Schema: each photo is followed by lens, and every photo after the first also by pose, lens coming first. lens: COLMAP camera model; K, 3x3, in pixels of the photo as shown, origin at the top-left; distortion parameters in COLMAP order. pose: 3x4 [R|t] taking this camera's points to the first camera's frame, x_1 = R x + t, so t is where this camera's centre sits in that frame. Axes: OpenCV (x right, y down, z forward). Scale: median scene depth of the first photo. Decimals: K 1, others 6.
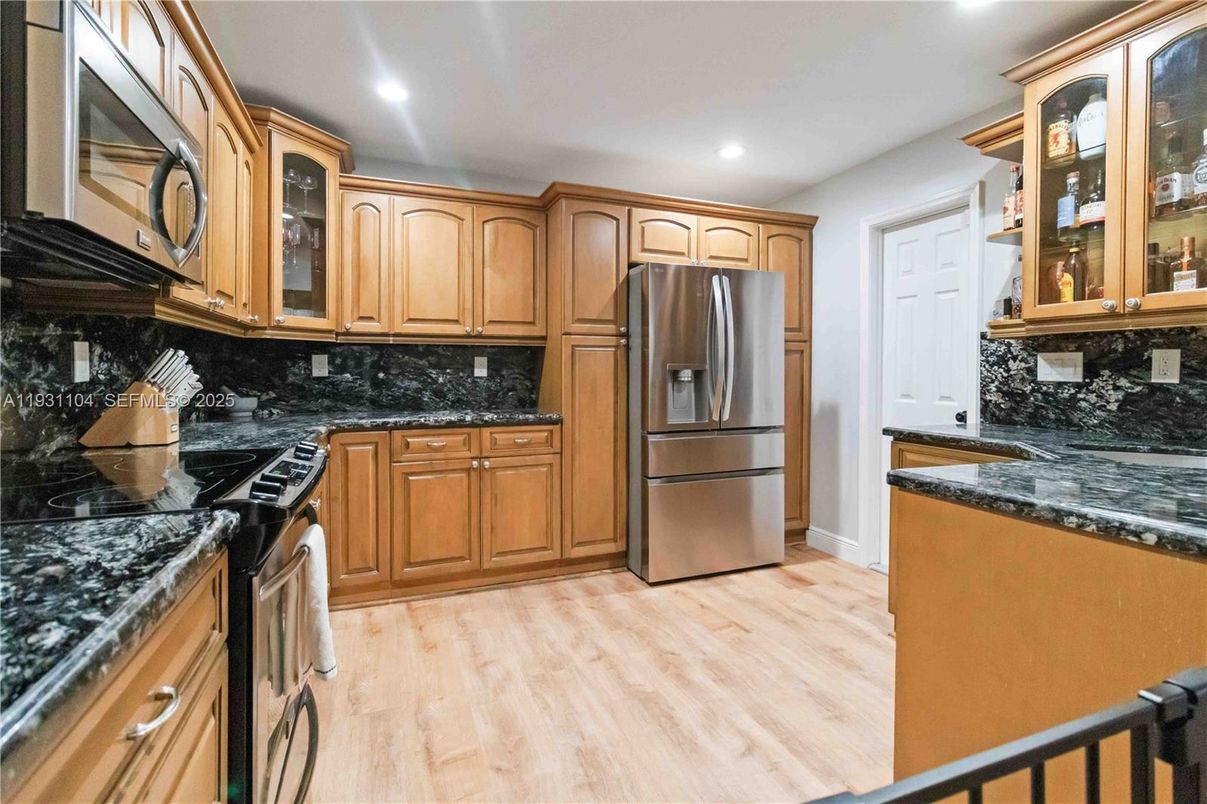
lens RADIAL K [[579.2, 0, 603.9], [0, 579.2, 383.4], [0, 0, 1]] dist [0.000141, 0.000098]
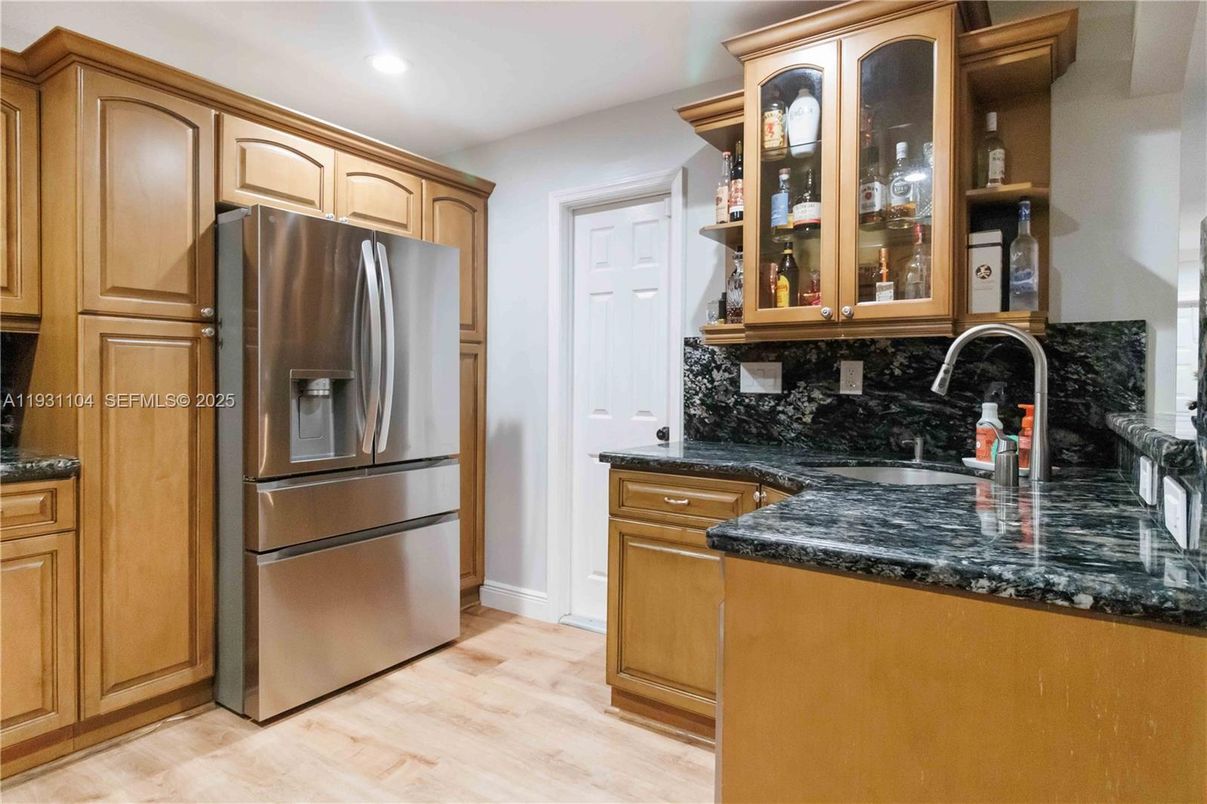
lens RADIAL K [[663.2, 0, 606.5], [0, 663.2, 389.2], [0, 0, 1]] dist [0.001469, 0.000250]
pose [[0.817316, -0.004070, 0.576176, -0.027857], [0.009008, 0.999943, -0.005715, -0.004767], [-0.576120, 0.009861, 0.817306, 0.214446]]
